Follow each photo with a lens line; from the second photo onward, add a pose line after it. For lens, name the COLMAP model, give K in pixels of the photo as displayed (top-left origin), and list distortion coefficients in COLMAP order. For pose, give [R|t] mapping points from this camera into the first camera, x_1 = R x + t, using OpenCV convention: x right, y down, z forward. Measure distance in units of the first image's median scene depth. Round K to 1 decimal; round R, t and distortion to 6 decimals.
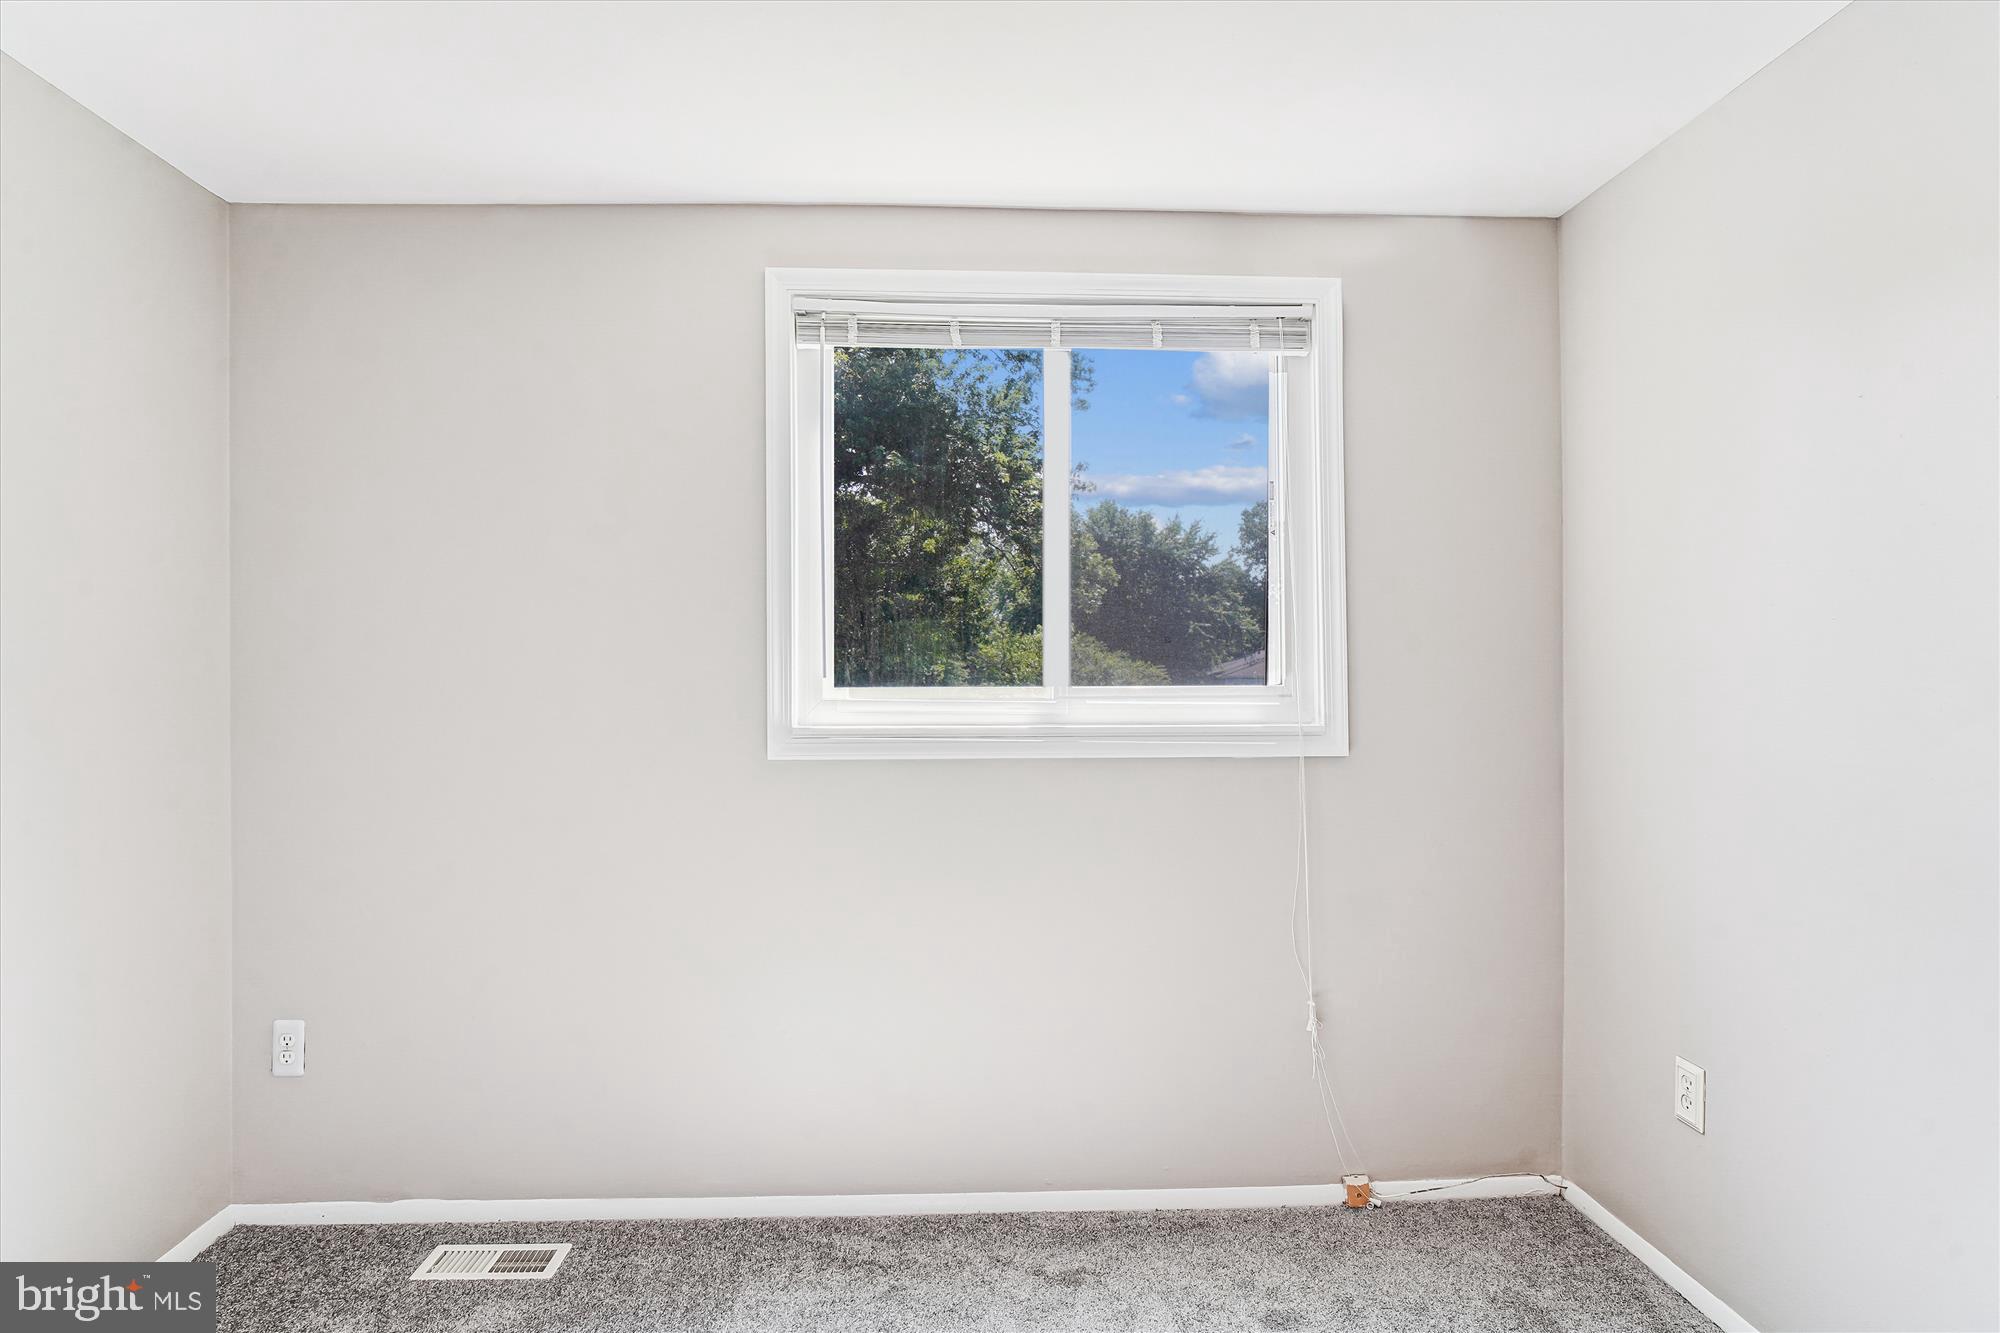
lens RADIAL K [[1173.6, 0, 992.6], [0, 1173.6, 669.7], [0, 0, 1]] dist [-0.007093, 0.000343]
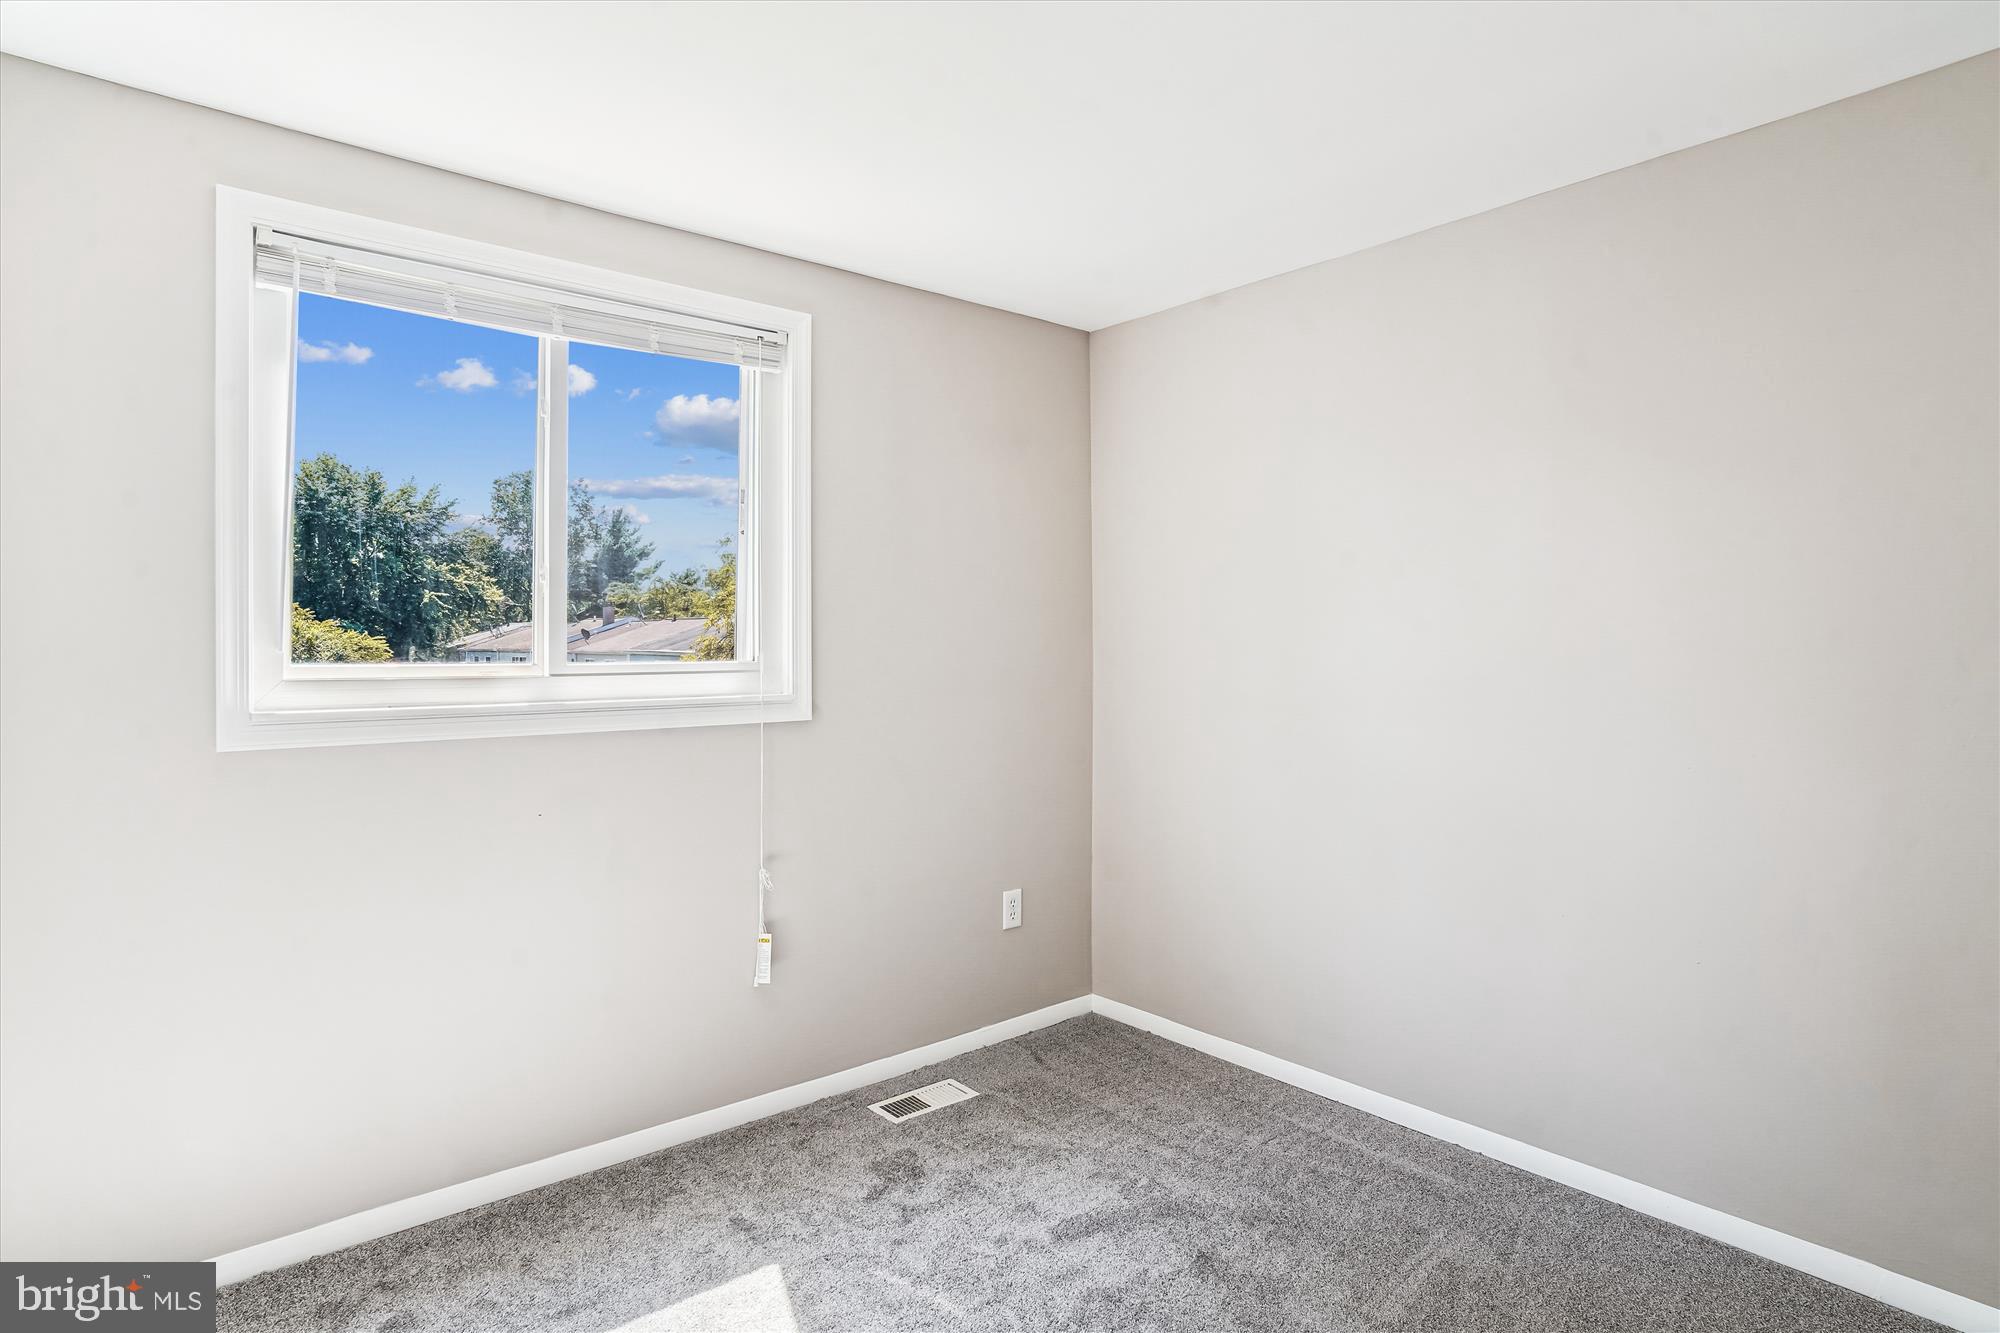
lens RADIAL K [[1121.3, 0, 1021.4], [0, 1121.3, 627.0], [0, 0, 1]] dist [0.007220, 0.002692]
pose [[0.792758, 0.009616, 0.609461, -0.213503], [-0.001258, 0.999899, -0.014139, -0.003734], [-0.609535, 0.010442, 0.792690, -0.019430]]
